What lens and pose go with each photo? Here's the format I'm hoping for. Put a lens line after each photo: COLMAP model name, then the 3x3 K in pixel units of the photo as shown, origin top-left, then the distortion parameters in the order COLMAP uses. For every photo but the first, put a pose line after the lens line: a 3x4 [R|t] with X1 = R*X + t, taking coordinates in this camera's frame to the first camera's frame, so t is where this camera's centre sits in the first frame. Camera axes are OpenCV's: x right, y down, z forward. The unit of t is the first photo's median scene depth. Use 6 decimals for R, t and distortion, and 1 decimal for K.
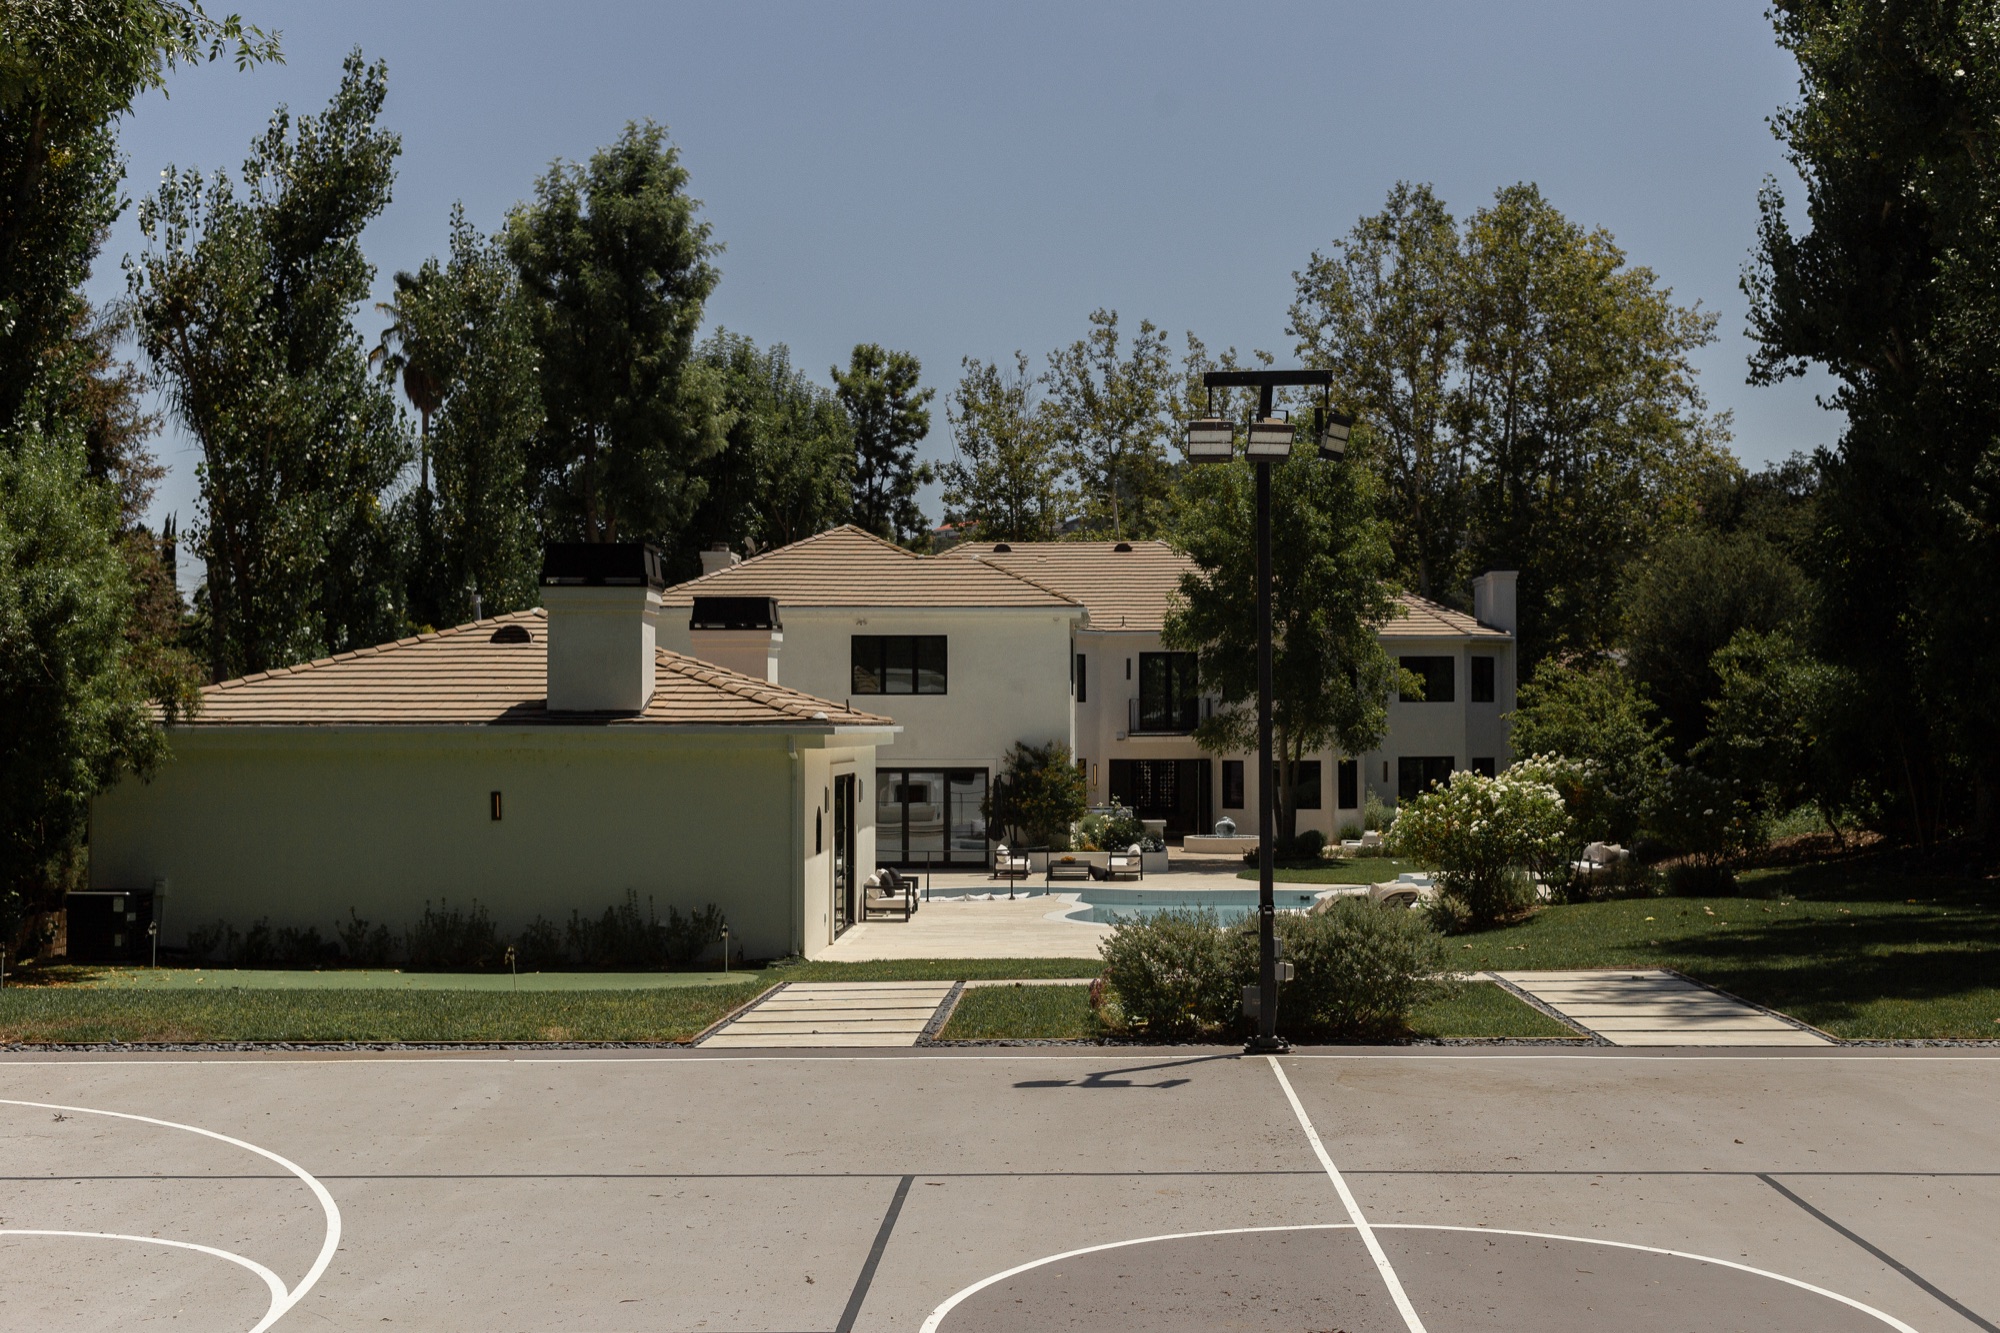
lens RADIAL K [[2252.8, 0, 1058.3], [0, 2252.8, 774.5], [0, 0, 1]] dist [0.004479, 0.000000]
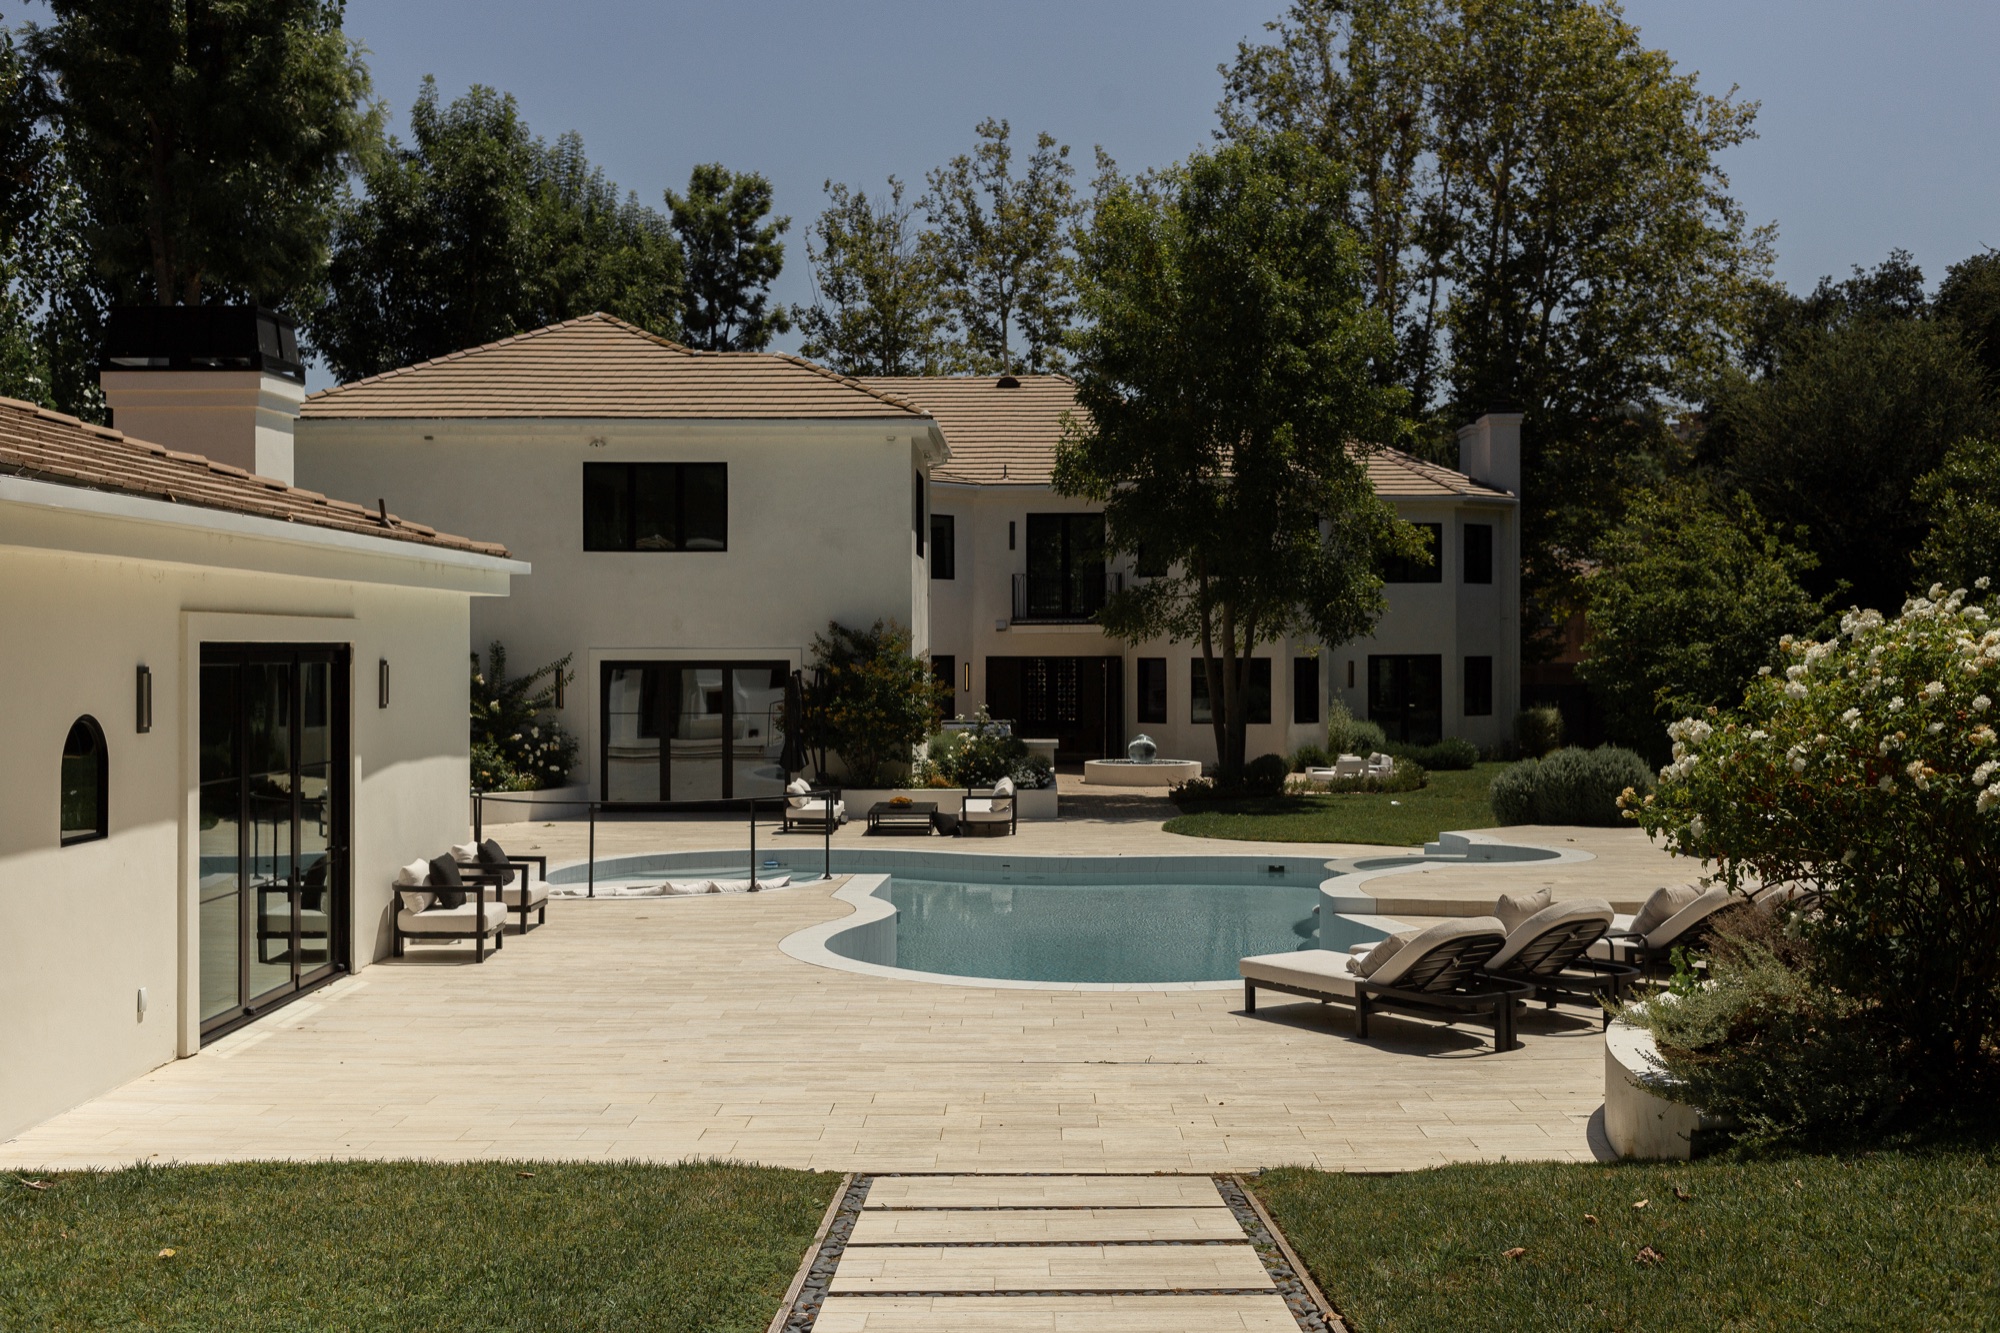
lens RADIAL K [[2252.8, 0, 971.5], [0, 2252.8, 695.7], [0, 0, 1]] dist [0.004479, 0.000000]
pose [[0.999999, 0.000942, 0.001372, 0.016720], [-0.000946, 0.999993, 0.003490, 0.003658], [-0.001368, -0.003491, 0.999993, 0.251683]]
